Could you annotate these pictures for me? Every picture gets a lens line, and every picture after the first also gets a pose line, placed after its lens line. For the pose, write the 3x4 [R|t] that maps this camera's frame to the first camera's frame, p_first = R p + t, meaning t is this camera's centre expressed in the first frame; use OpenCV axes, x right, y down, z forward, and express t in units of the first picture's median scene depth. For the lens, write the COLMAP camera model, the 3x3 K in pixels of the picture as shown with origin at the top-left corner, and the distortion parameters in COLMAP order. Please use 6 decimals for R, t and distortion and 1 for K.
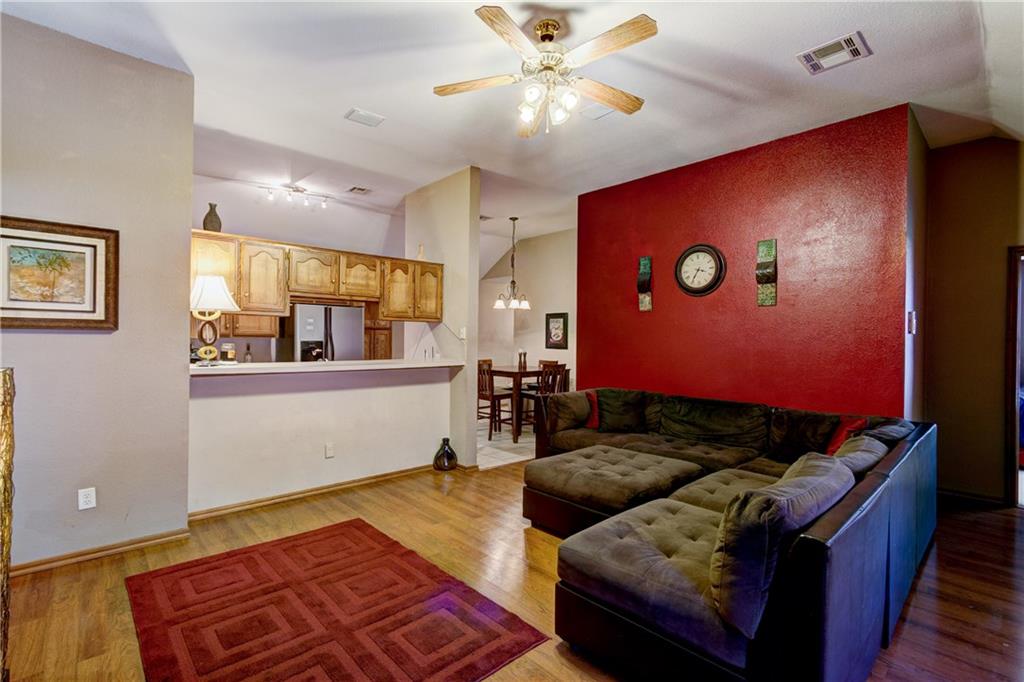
lens RADIAL K [[466.2, 0, 508.0], [0, 466.2, 340.7], [0, 0, 1]] dist [-0.002299, 0.001074]
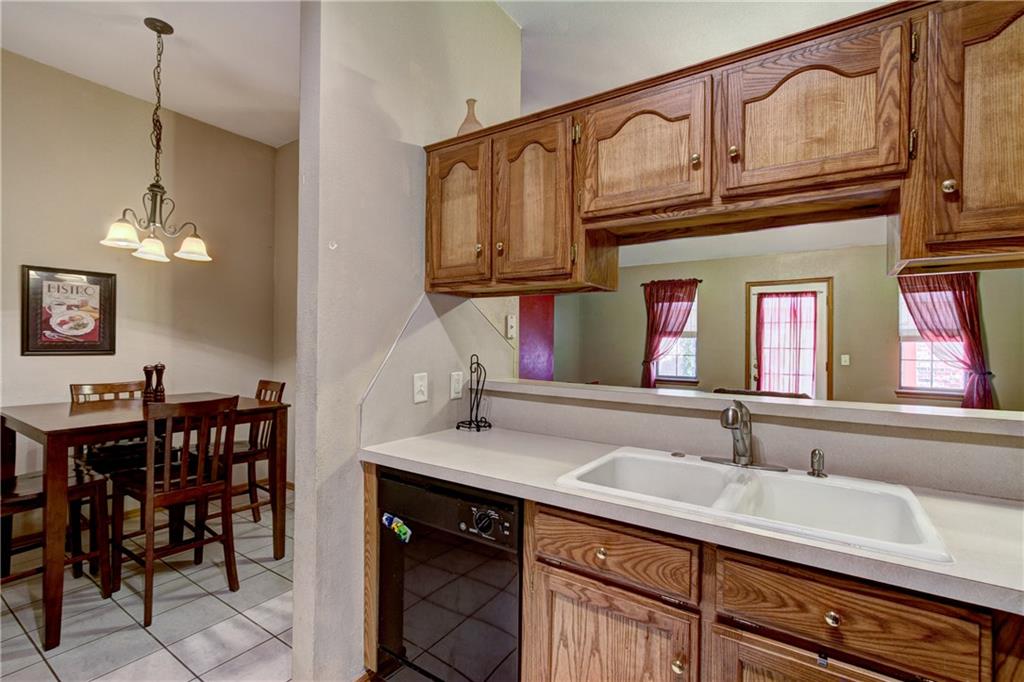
lens RADIAL K [[464.9, 0, 508.3], [0, 464.9, 341.1], [0, 0, 1]] dist [-0.004253, 0.000534]
pose [[-0.231956, -0.010499, 0.972670, -0.639678], [-0.011379, 0.999903, 0.008079, -0.004486], [-0.972660, -0.009194, -0.232053, 1.172268]]
